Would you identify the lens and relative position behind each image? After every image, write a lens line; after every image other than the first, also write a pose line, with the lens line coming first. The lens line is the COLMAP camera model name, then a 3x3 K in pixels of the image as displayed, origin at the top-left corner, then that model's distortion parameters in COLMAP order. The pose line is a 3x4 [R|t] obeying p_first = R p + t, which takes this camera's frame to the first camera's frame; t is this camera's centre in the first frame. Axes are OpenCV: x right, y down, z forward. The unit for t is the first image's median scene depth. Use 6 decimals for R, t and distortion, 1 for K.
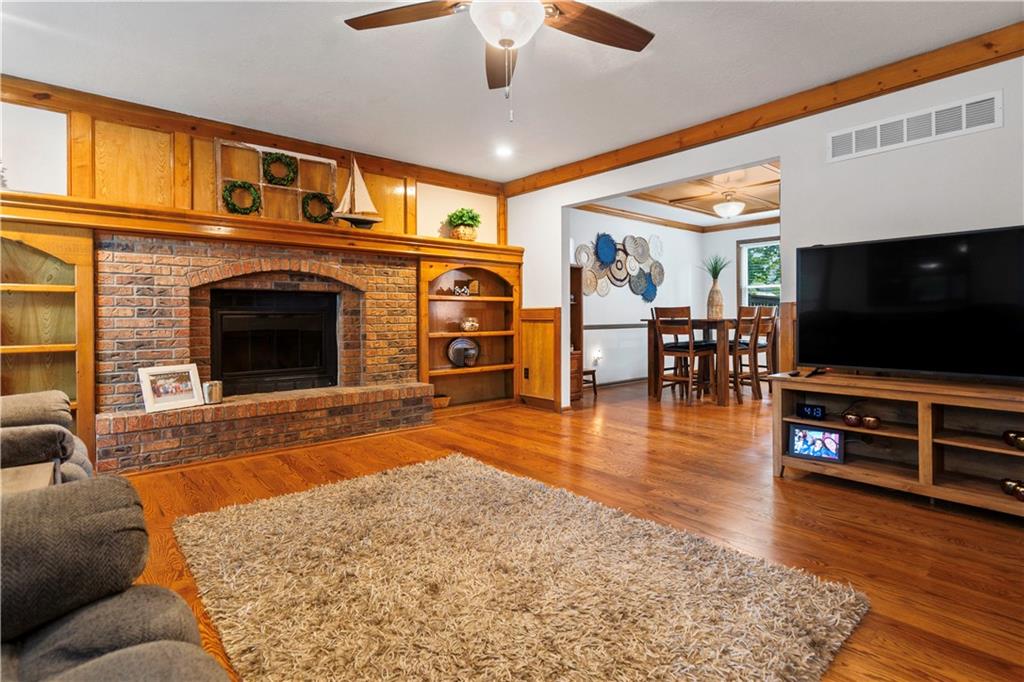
lens RADIAL K [[501.1, 0, 508.4], [0, 501.1, 312.6], [0, 0, 1]] dist [0.009804, 0.002841]
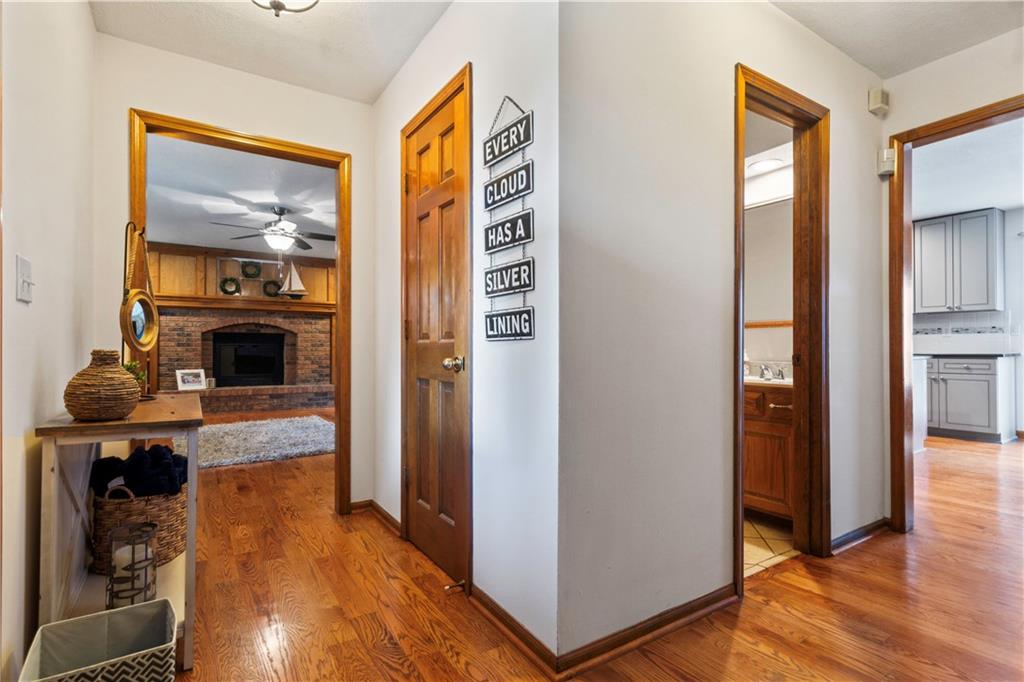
lens RADIAL K [[501.1, 0, 513.6], [0, 501.1, 343.6], [0, 0, 1]] dist [0.009804, 0.002841]
pose [[0.989103, 0.008154, -0.146999, 0.797111], [-0.007909, 0.999966, 0.002251, -0.015984], [0.147013, -0.001063, 0.989134, -0.725824]]
